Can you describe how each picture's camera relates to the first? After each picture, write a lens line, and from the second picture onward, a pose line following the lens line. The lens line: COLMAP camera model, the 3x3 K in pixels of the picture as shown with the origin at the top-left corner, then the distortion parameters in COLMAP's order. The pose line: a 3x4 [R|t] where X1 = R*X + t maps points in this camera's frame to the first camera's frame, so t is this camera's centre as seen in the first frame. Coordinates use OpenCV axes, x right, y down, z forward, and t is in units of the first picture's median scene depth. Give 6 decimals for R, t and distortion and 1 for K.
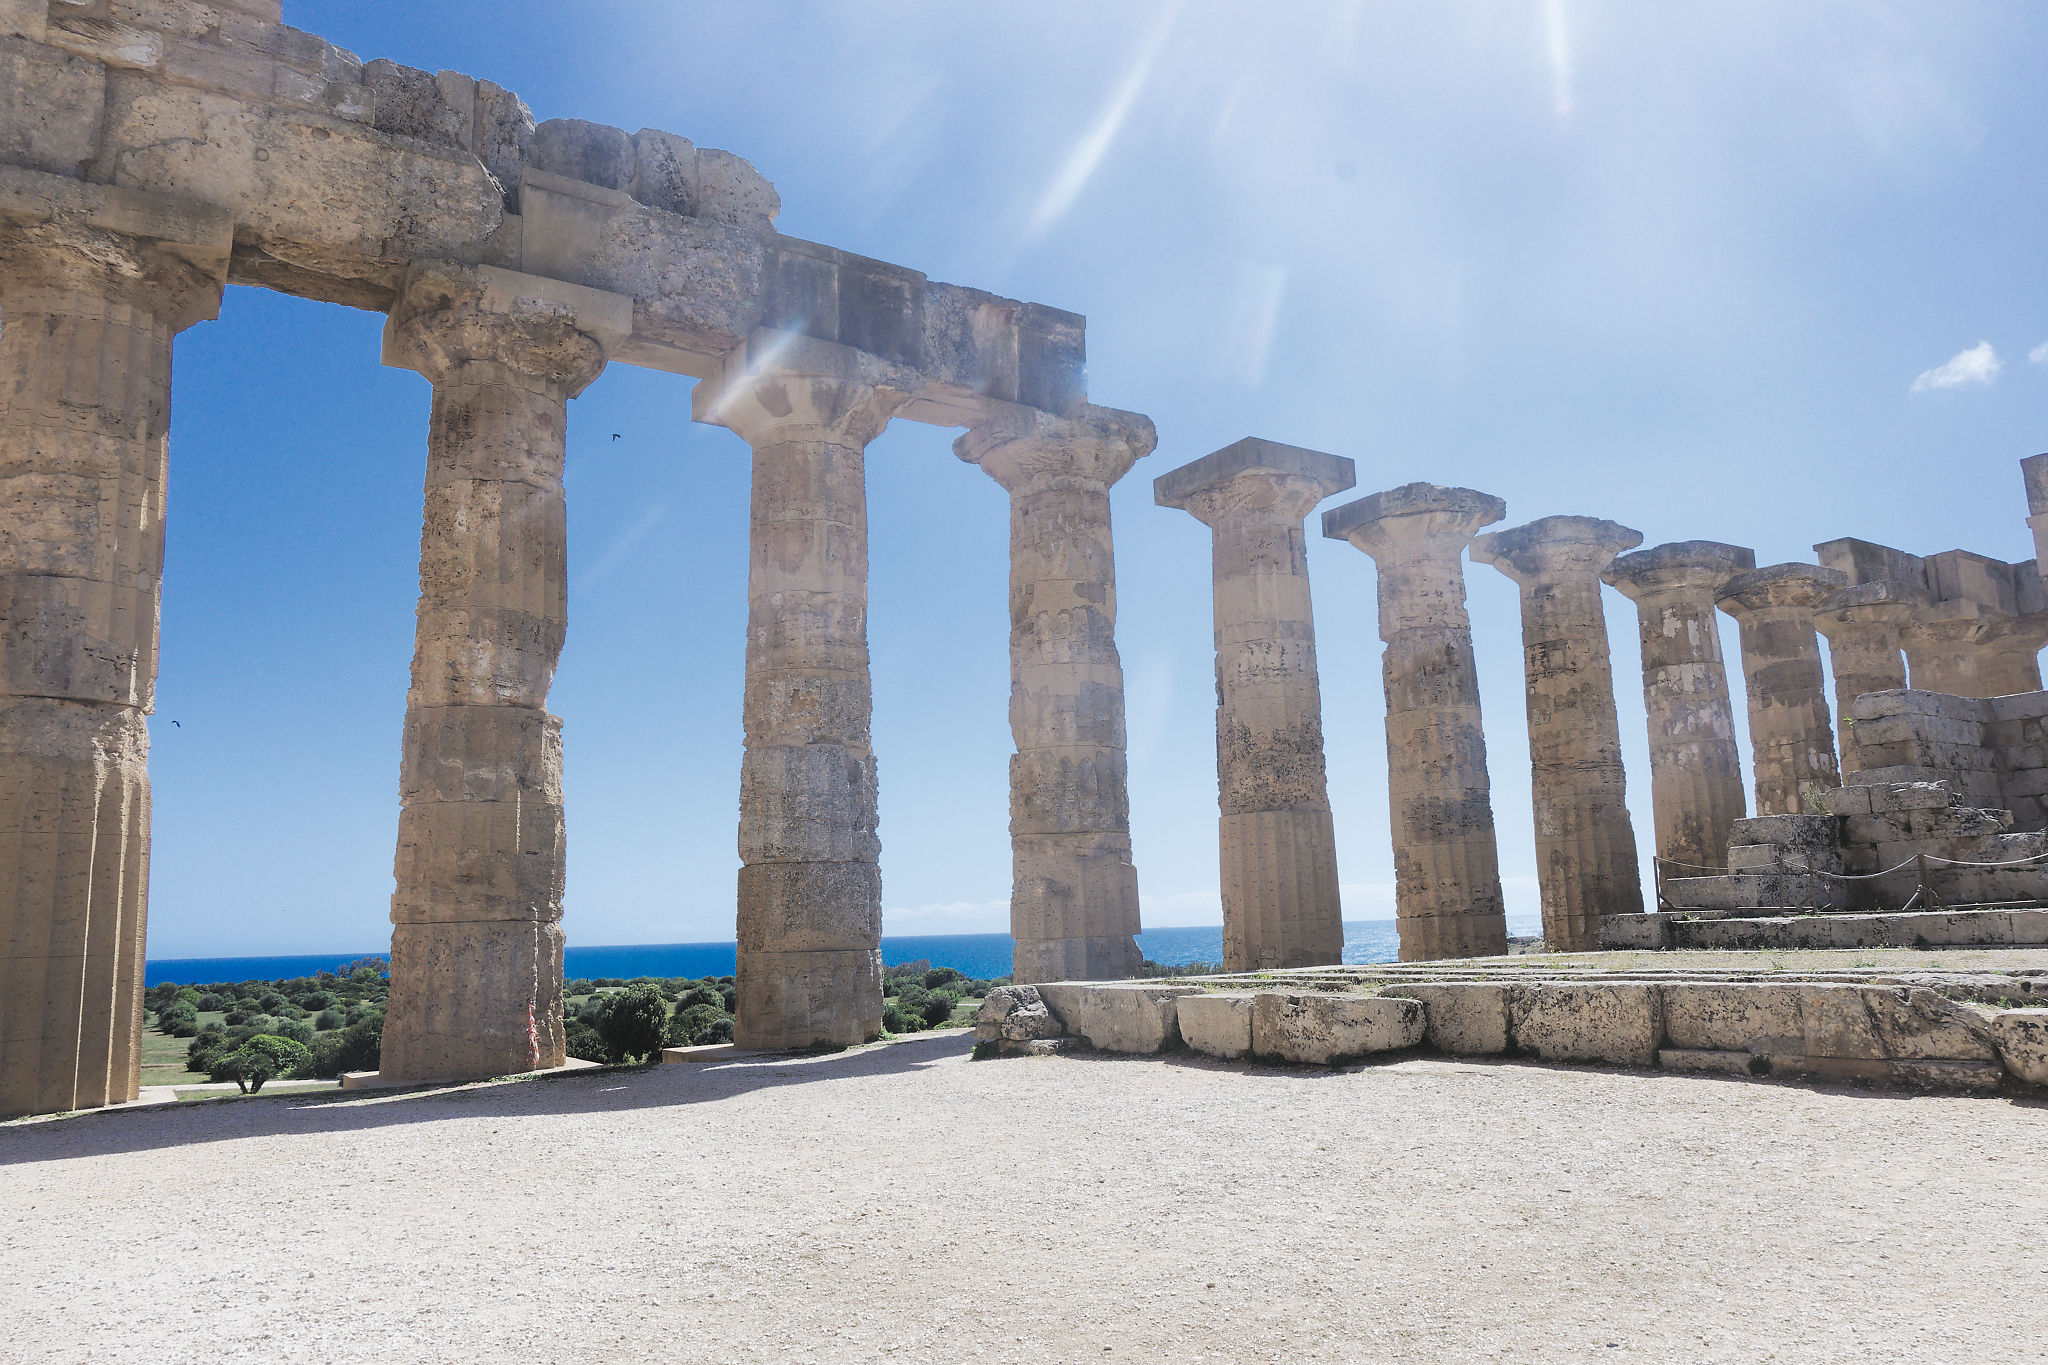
lens RADIAL K [[1385.0, 0, 1022.0], [0, 1385.0, 690.2], [0, 0, 1]] dist [-0.009722, 0.005246]
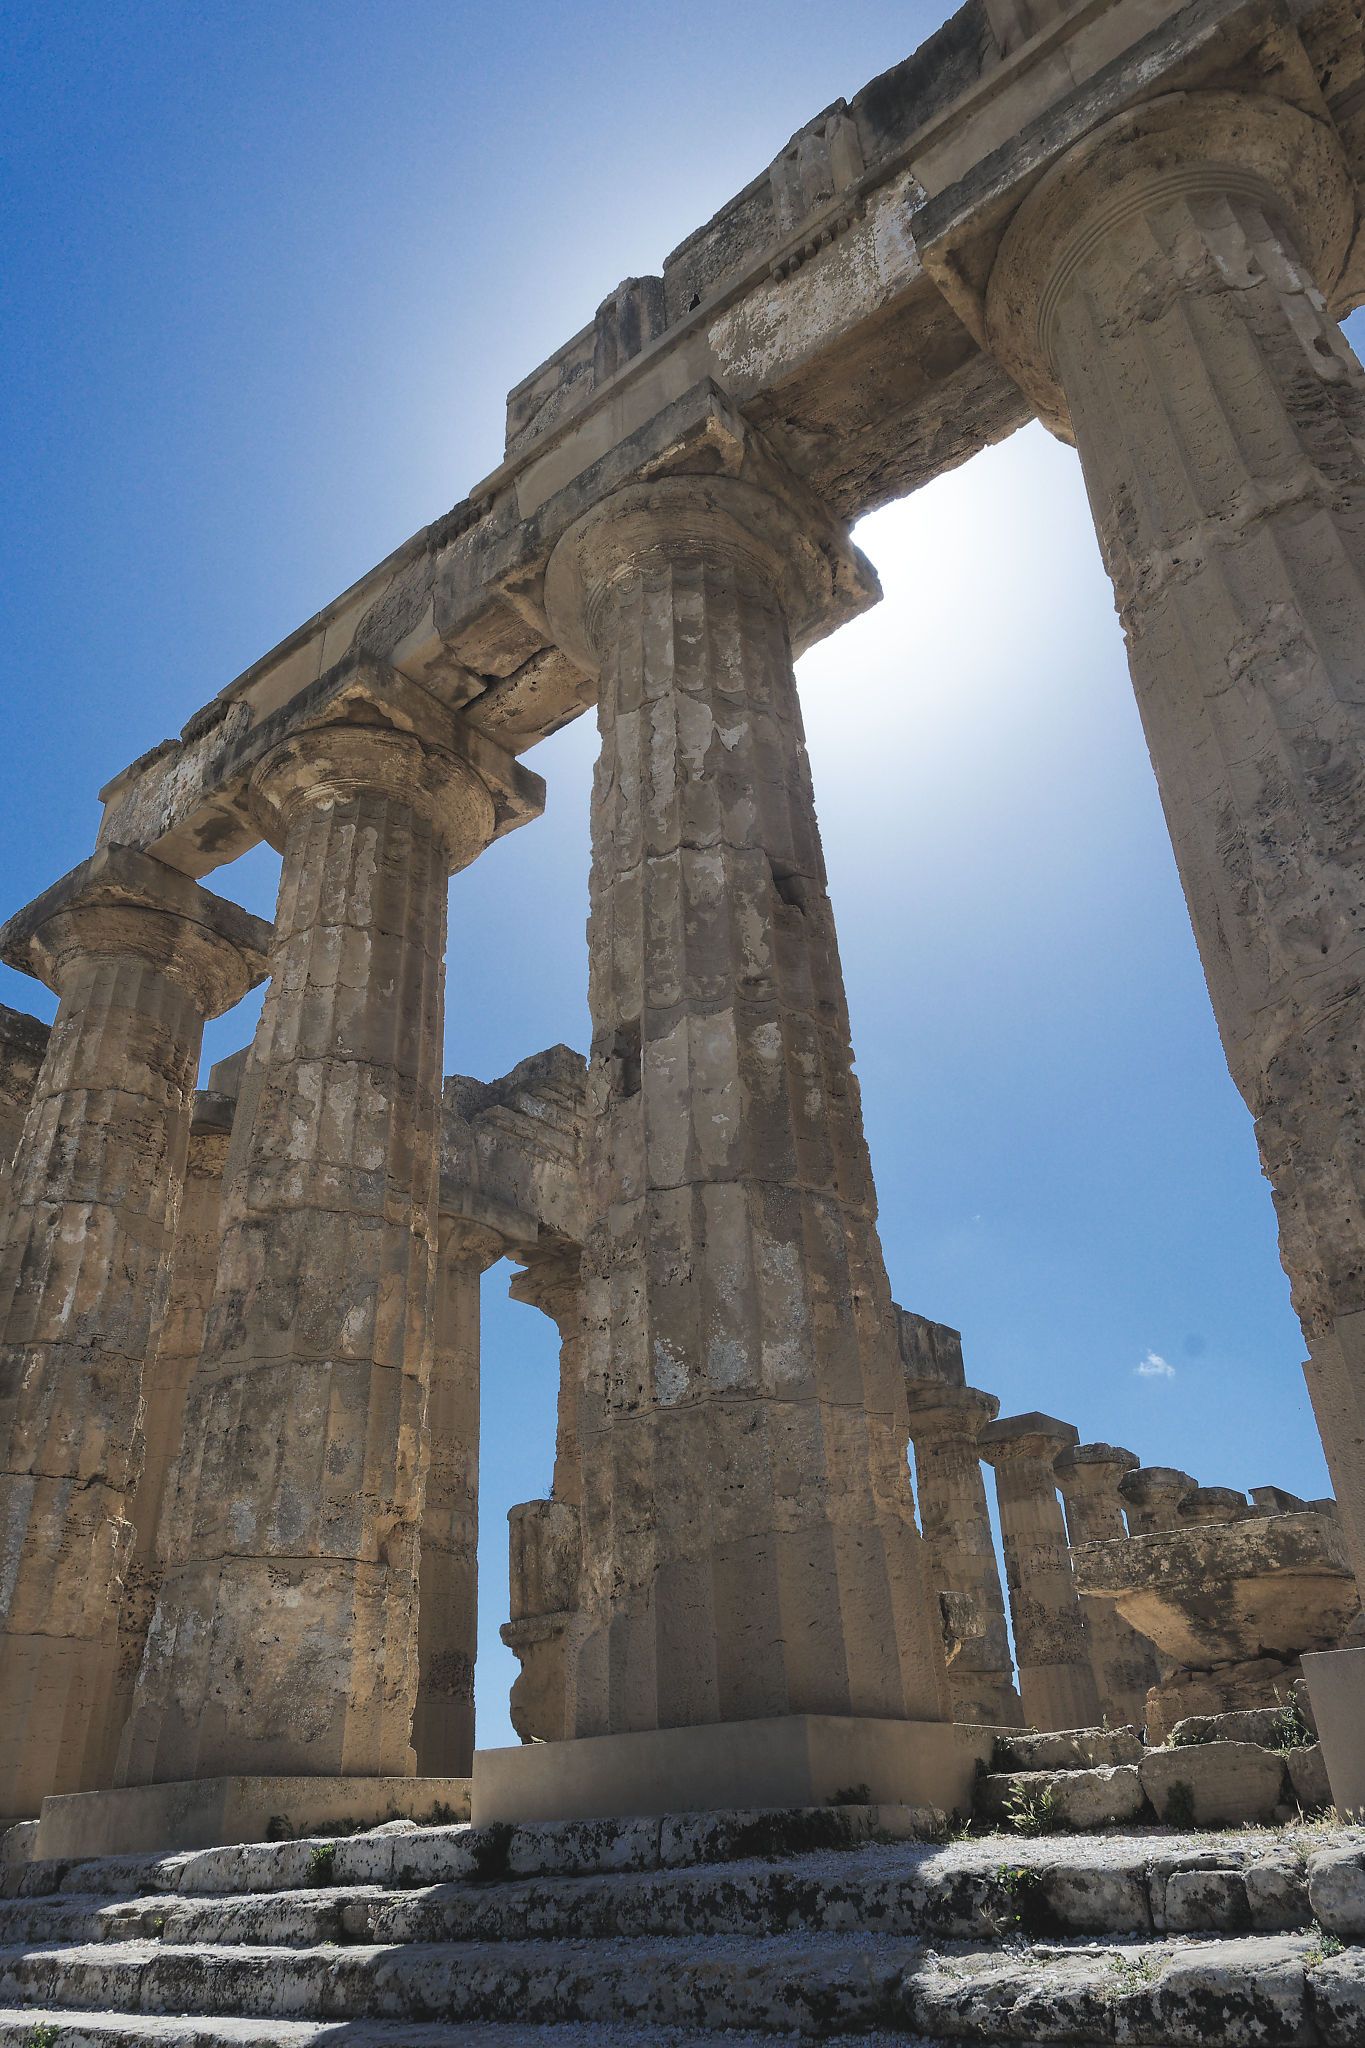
lens RADIAL K [[1382.0, 0, 682.5], [0, 1382.0, 1024.0], [0, 0, 1]] dist [-0.008757, 0.004330]
pose [[0.957326, 0.147490, 0.248542, -0.796051], [-0.045083, 0.925660, -0.375660, 0.026877], [-0.285471, 0.348424, 0.892808, -0.553573]]
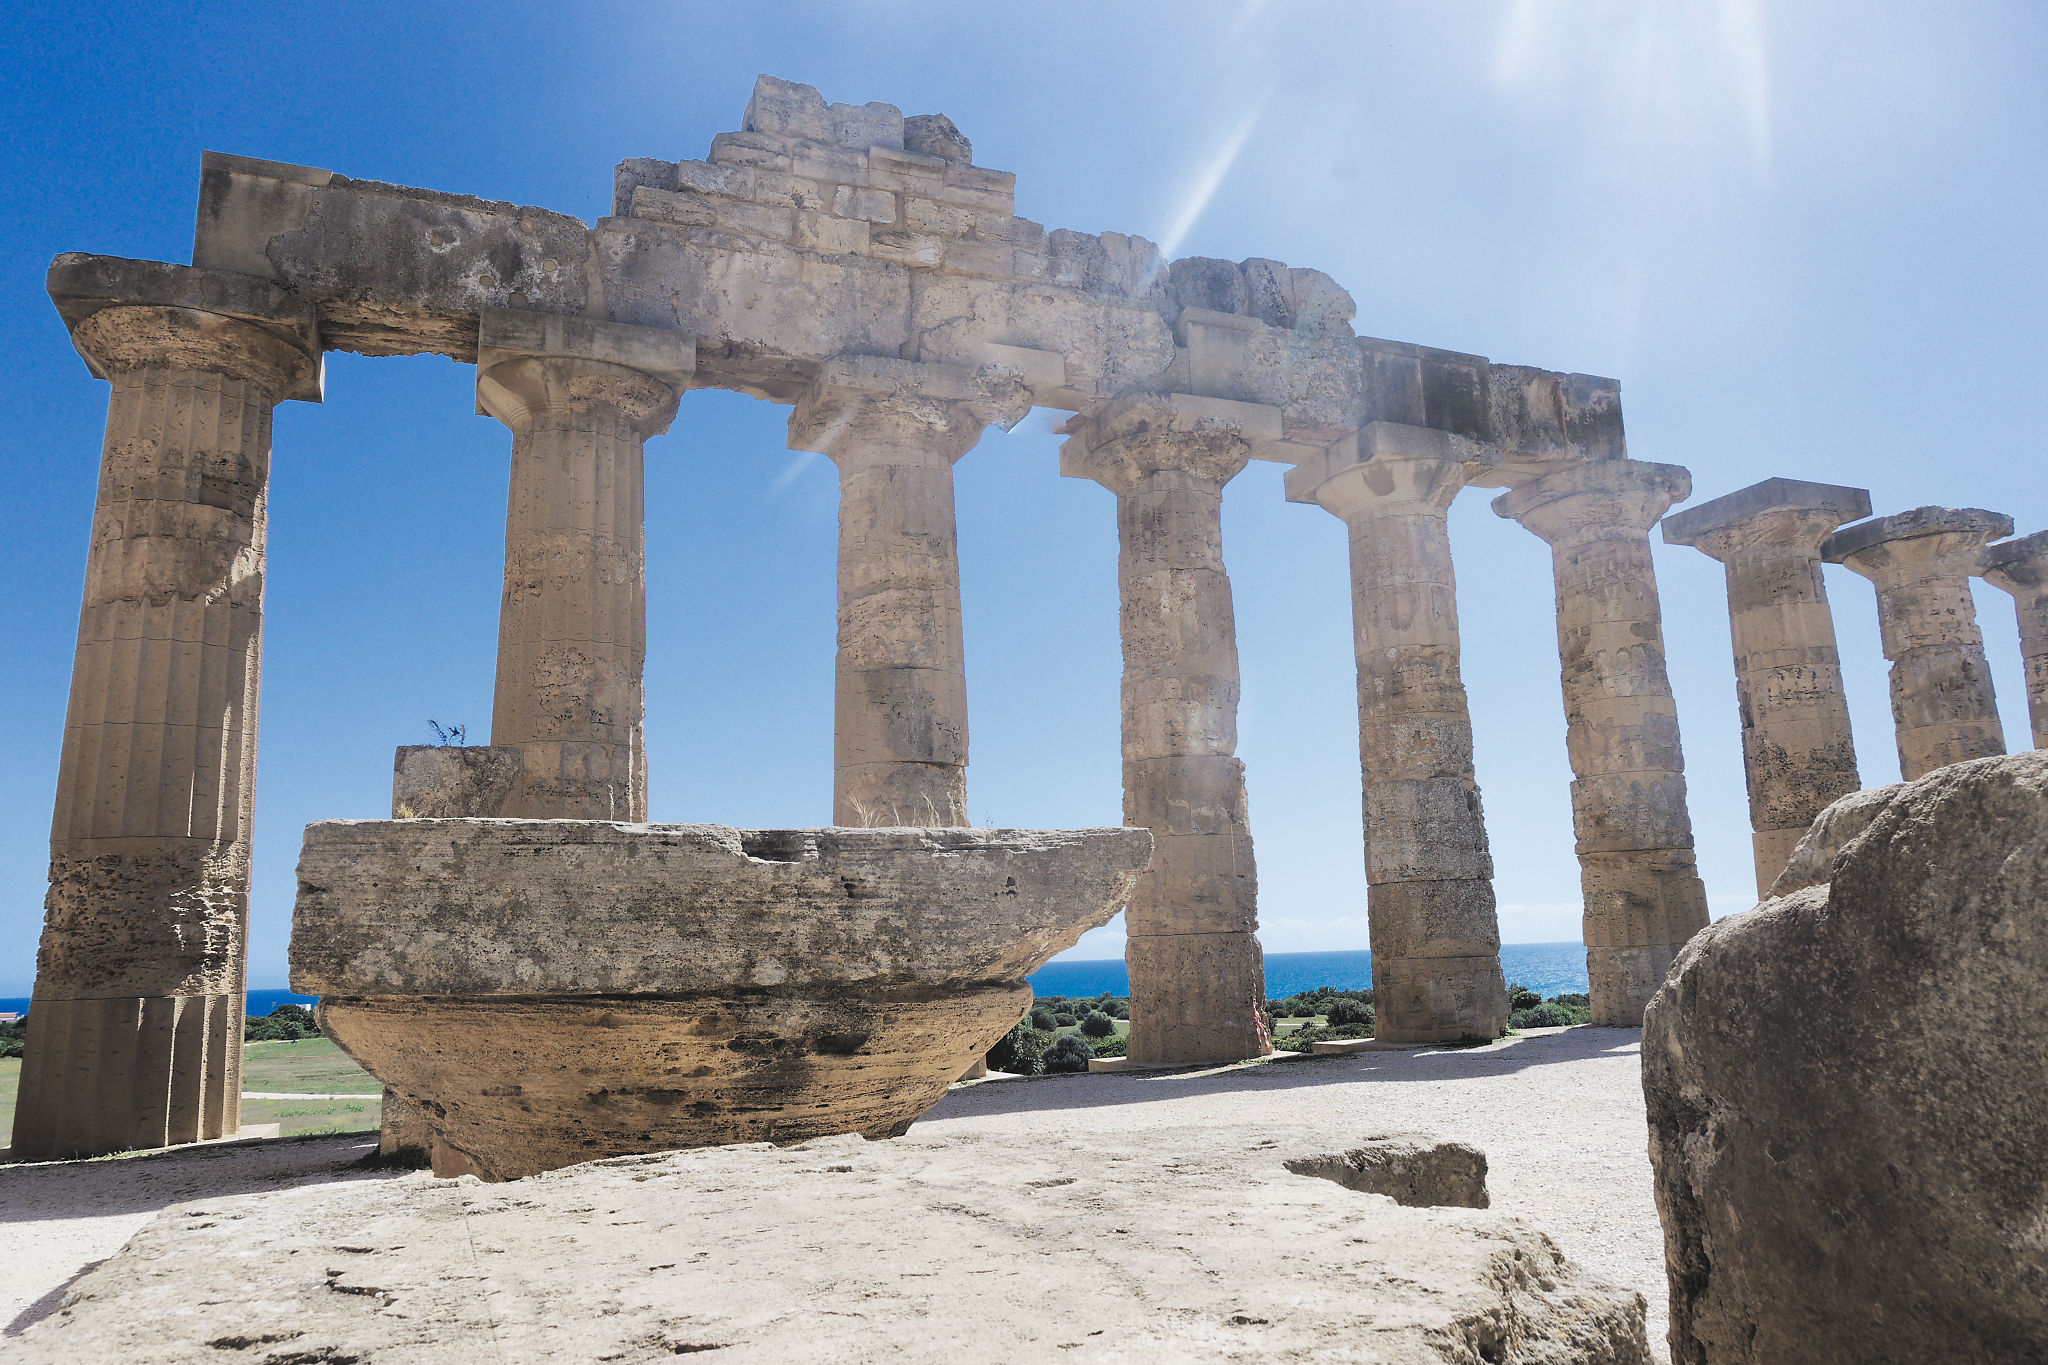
lens RADIAL K [[1385.0, 0, 1022.0], [0, 1385.0, 690.2], [0, 0, 1]] dist [-0.009722, 0.005246]
pose [[0.982590, -0.039791, -0.181478, -0.249140], [0.037279, 0.999156, -0.017232, -0.024323], [0.182011, 0.010167, 0.983244, -0.177808]]
